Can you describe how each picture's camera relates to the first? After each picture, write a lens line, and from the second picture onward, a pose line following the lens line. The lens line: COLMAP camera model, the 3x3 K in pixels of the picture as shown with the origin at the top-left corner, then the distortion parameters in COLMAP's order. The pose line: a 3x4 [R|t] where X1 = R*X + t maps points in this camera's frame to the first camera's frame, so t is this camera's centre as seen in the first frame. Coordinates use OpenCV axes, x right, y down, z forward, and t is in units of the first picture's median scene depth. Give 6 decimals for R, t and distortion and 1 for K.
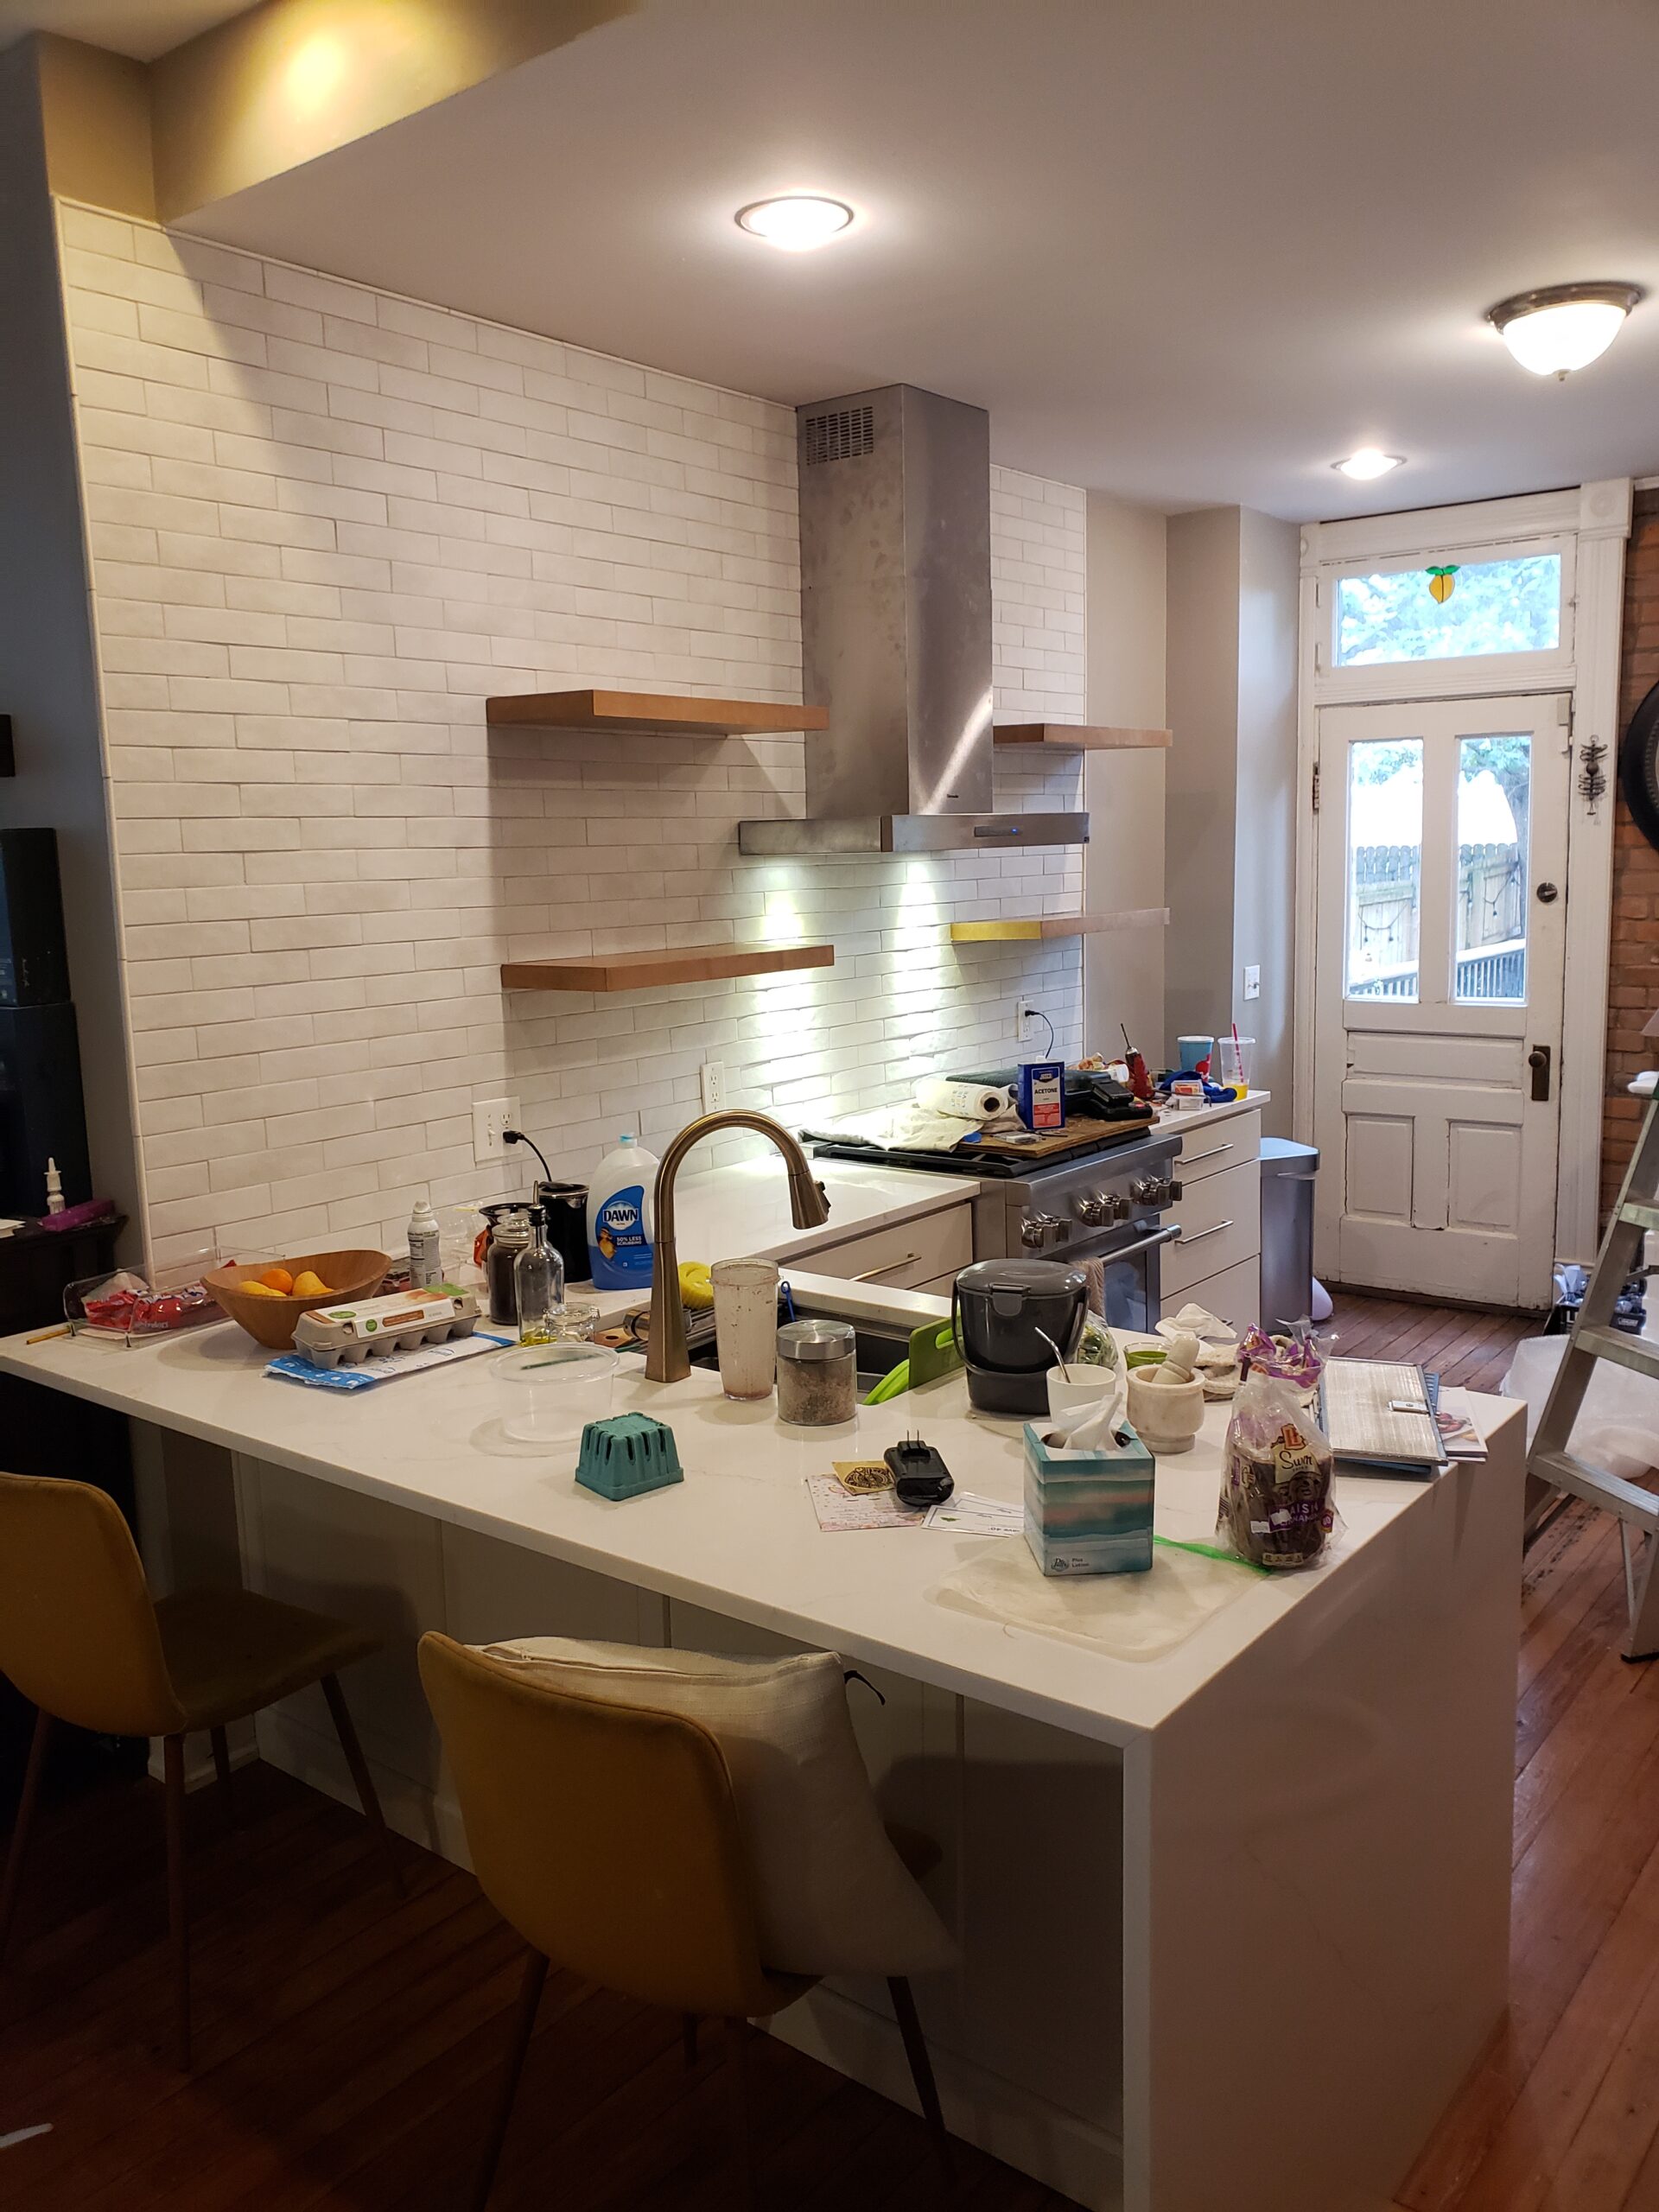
lens RADIAL K [[1731.2, 0, 829.8], [0, 1731.2, 1112.8], [0, 0, 1]] dist [-0.010888, 0.026174]
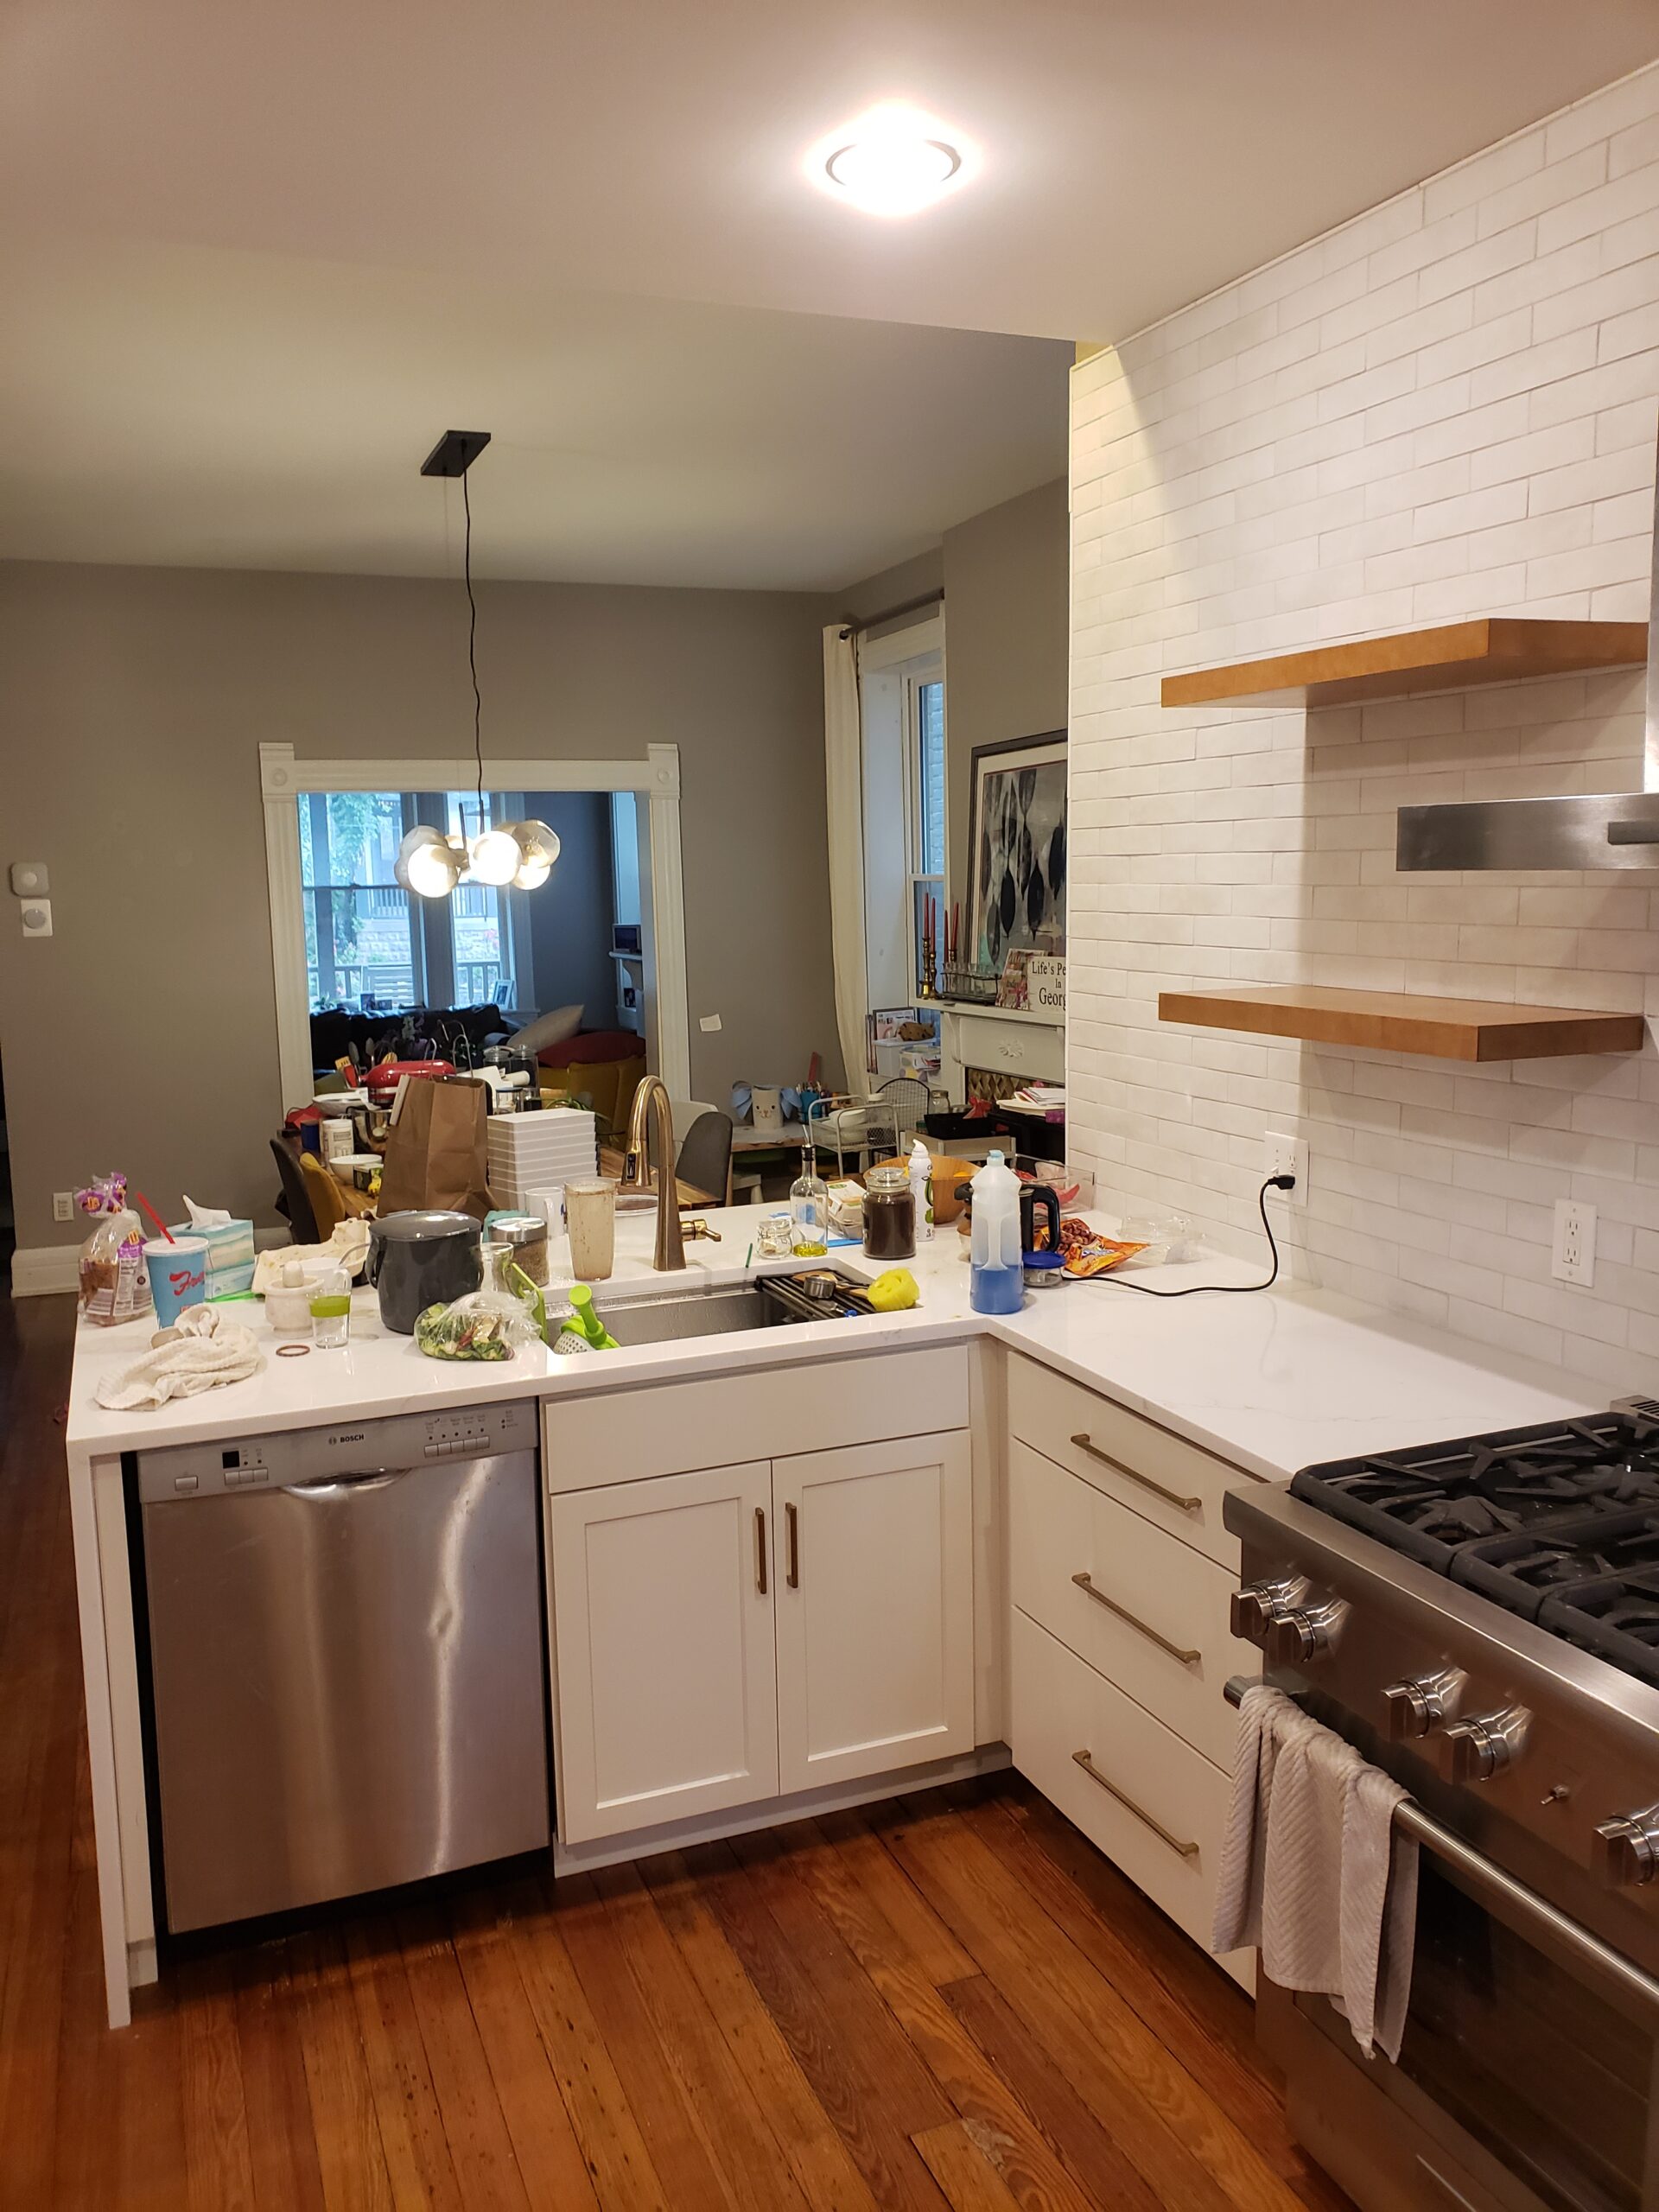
lens RADIAL K [[1731.2, 0, 830.0], [0, 1731.2, 1087.7], [0, 0, 1]] dist [-0.010888, 0.026174]
pose [[-0.491345, 0.147665, -0.858356, 0.576497], [-0.100470, 0.969335, 0.224268, -0.175599], [0.865151, 0.196432, -0.461442, 1.021628]]
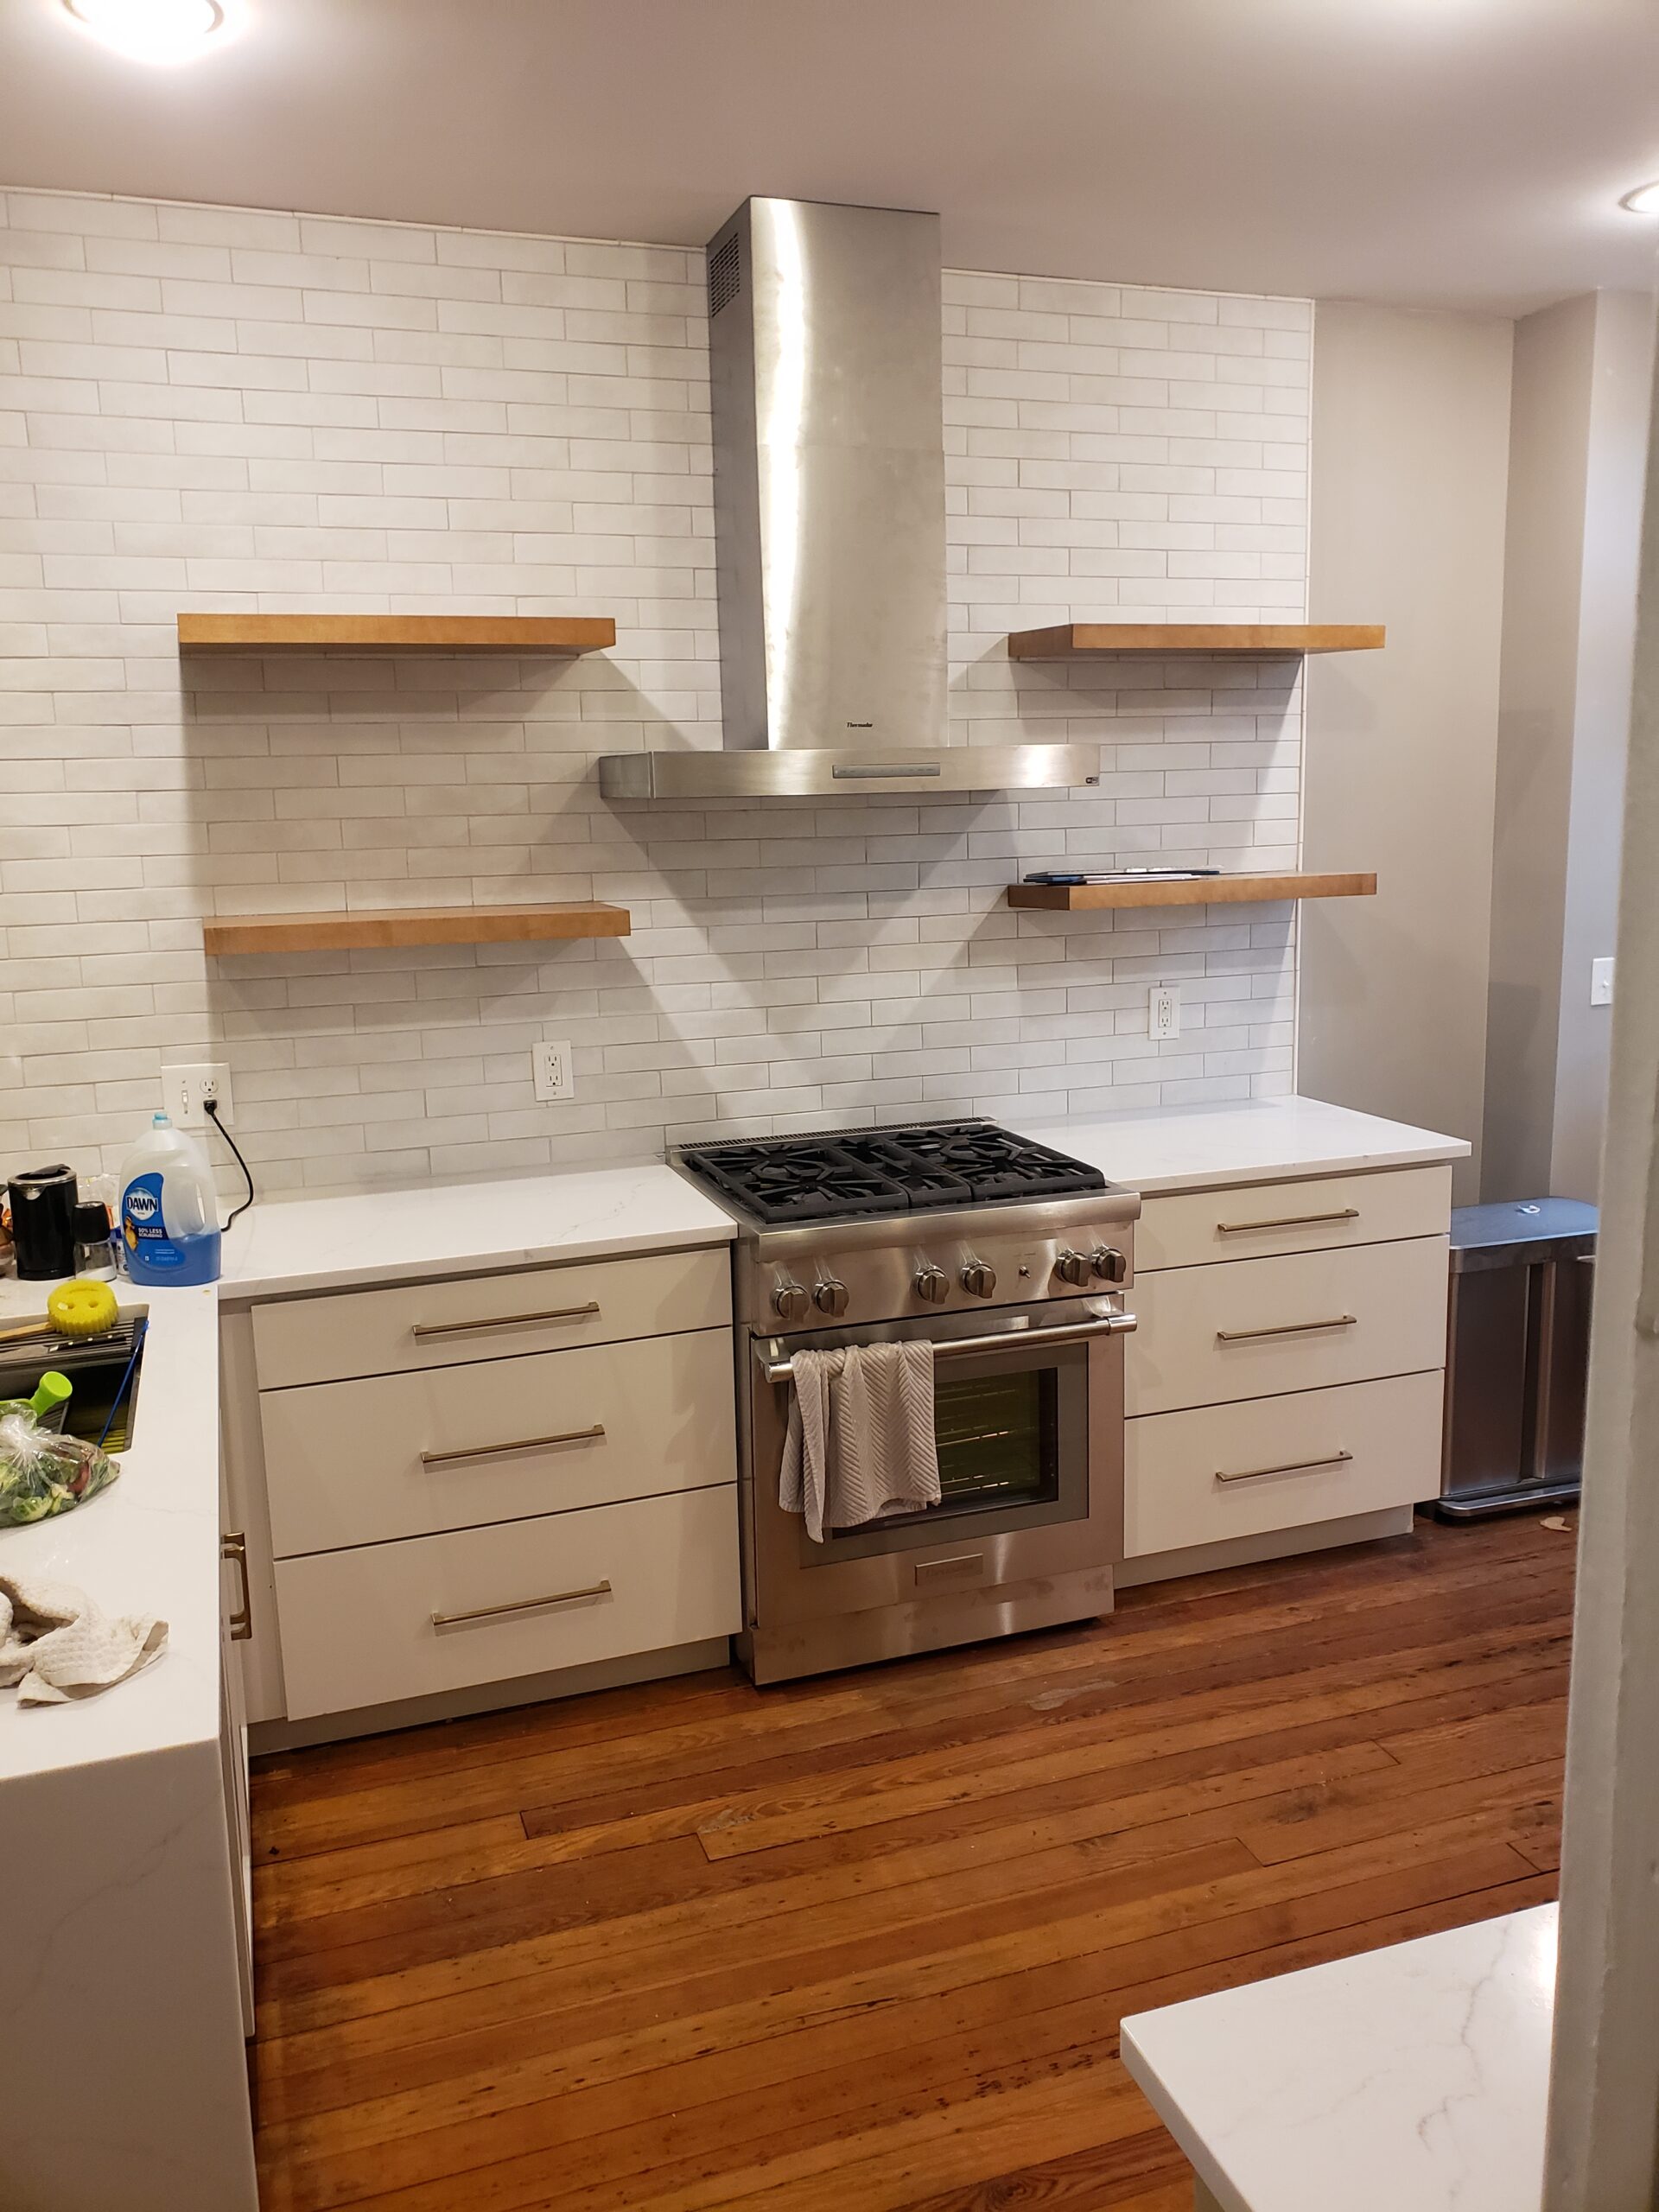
lens RADIAL K [[1731.2, 0, 843.3], [0, 1731.2, 1088.7], [0, 0, 1]] dist [-0.010888, 0.026174]
pose [[0.847731, 0.101175, -0.520687, 0.495911], [-0.082465, 0.994843, 0.059047, -0.066230], [0.523976, -0.007117, 0.851703, 0.334797]]
